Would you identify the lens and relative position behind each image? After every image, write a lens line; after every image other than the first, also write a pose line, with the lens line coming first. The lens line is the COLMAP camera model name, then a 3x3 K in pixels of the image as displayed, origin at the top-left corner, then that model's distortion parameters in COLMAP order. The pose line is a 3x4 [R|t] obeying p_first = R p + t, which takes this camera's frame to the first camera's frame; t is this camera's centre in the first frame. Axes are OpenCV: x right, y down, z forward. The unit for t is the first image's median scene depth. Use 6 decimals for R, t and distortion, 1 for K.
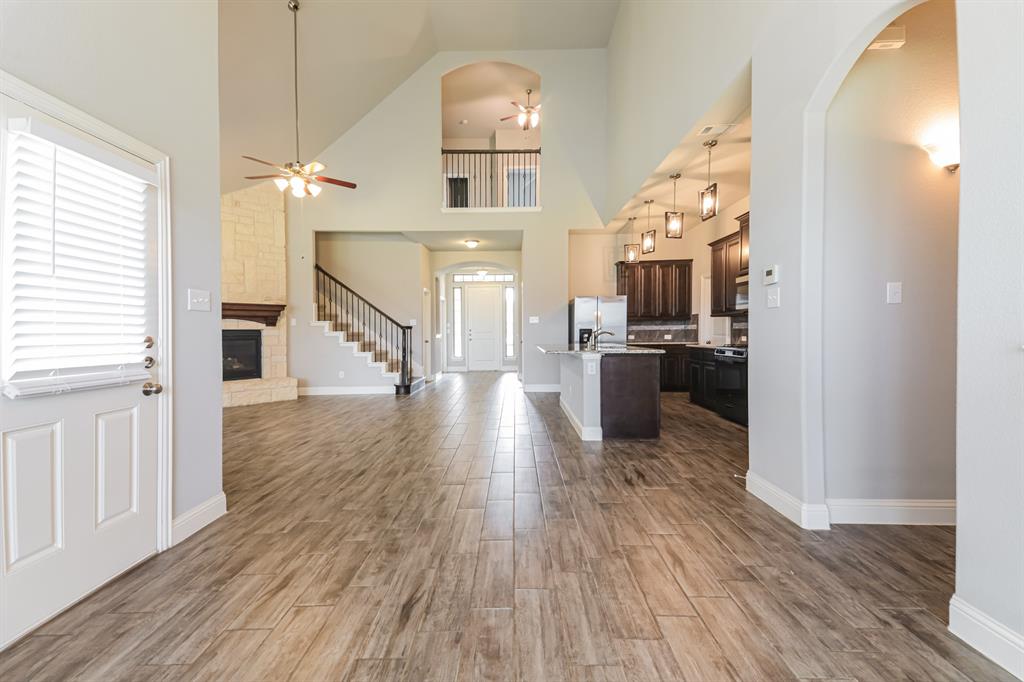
lens RADIAL K [[432.0, 0, 524.8], [0, 432.0, 335.6], [0, 0, 1]] dist [0.123344, -0.047663]
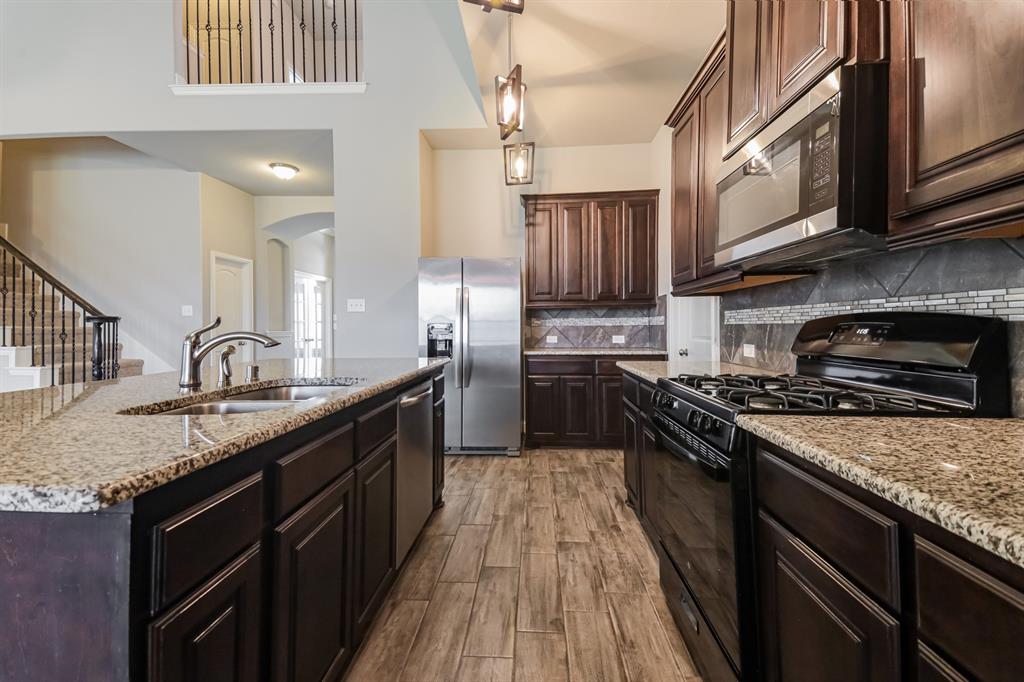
lens RADIAL K [[455.7, 0, 514.9], [0, 455.7, 325.9], [0, 0, 1]] dist [0.183068, -0.000026]
pose [[0.998177, 0.003724, -0.060233, 0.260706], [-0.004230, 0.999957, -0.008261, -0.008829], [0.060200, 0.008501, 0.998150, 0.474614]]
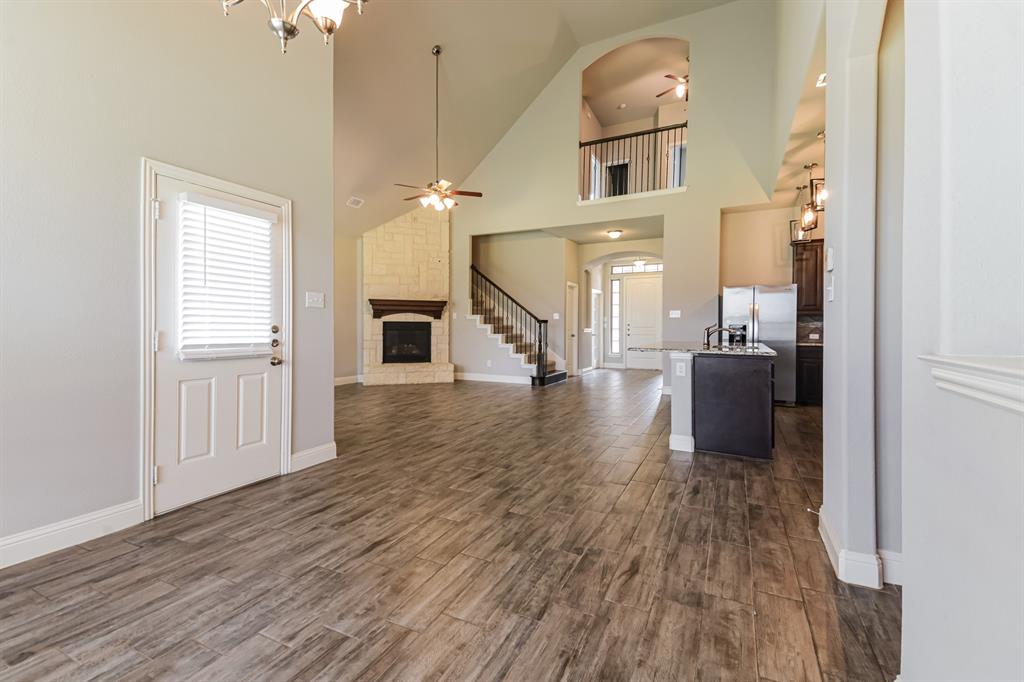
lens RADIAL K [[455.4, 0, 510.6], [0, 455.4, 328.0], [0, 0, 1]] dist [0.098807, -0.042916]
pose [[0.897155, 0.017106, -0.441385, 0.146701], [-0.019146, 0.999817, -0.000168, -0.001041], [0.441301, 0.008601, 0.897318, -0.000649]]
